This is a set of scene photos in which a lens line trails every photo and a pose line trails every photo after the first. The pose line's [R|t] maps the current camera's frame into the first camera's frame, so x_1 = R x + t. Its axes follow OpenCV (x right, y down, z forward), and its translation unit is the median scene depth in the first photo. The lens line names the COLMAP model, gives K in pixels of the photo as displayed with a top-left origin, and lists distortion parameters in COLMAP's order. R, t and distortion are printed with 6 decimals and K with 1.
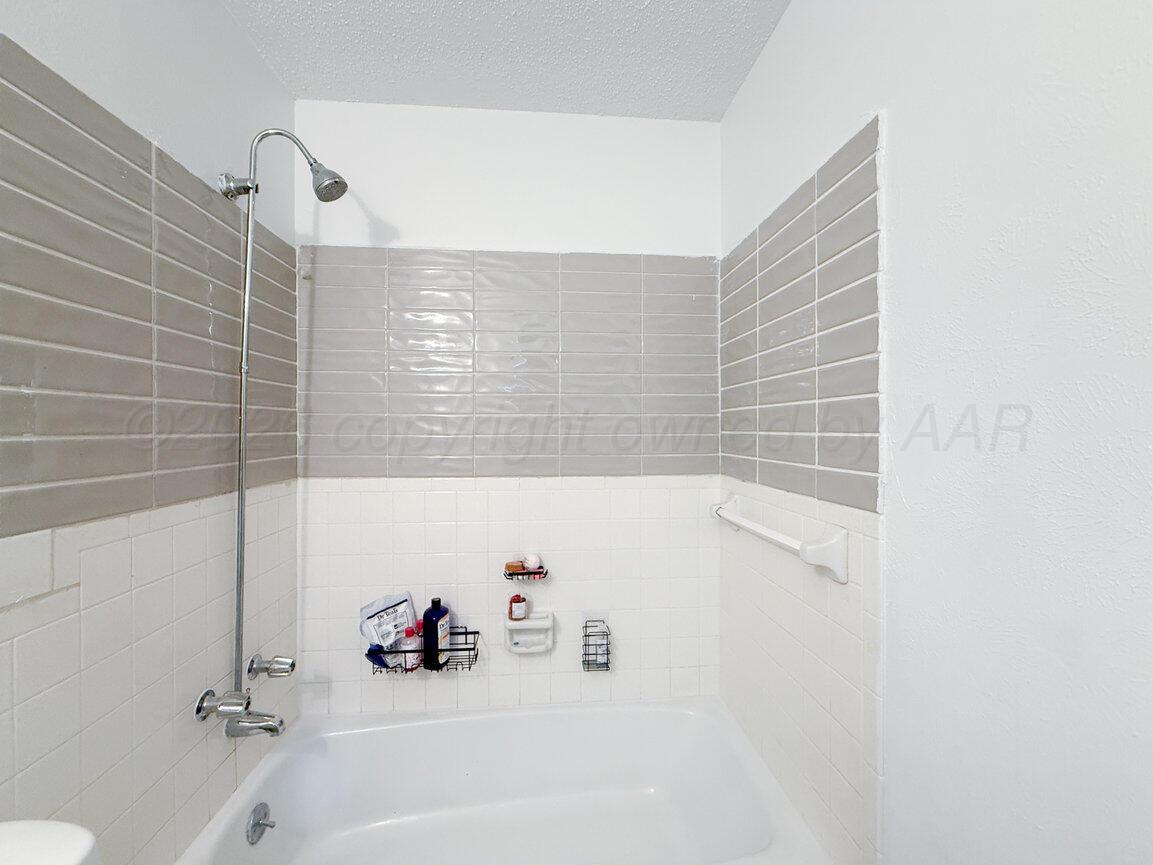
lens RADIAL K [[469.5, 0, 570.7], [0, 469.5, 427.6], [0, 0, 1]] dist [-0.001548, 0.000560]
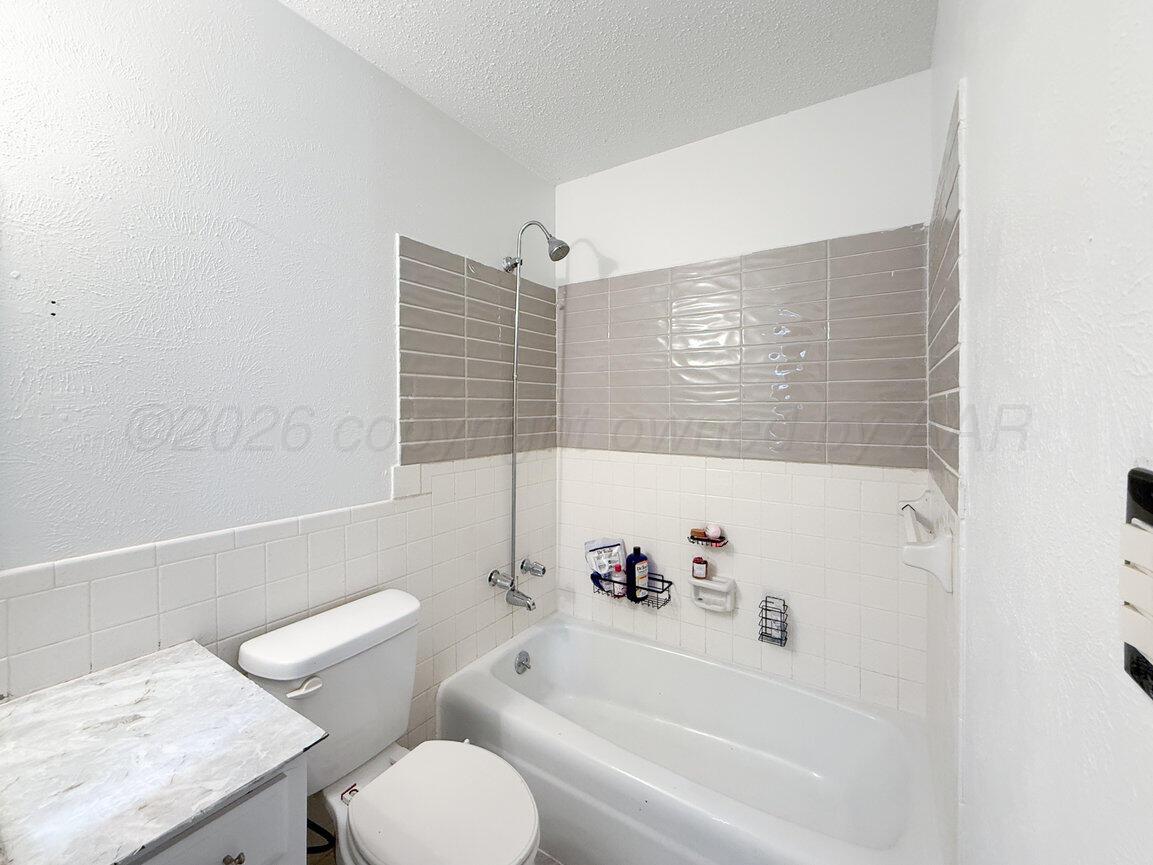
lens RADIAL K [[469.5, 0, 579.3], [0, 469.5, 410.3], [0, 0, 1]] dist [-0.001548, 0.000560]
pose [[0.790159, 0.005981, -0.612873, 0.378905], [-0.000880, 0.999962, 0.008624, -0.020710], [0.612901, -0.006275, 0.790134, -0.109919]]
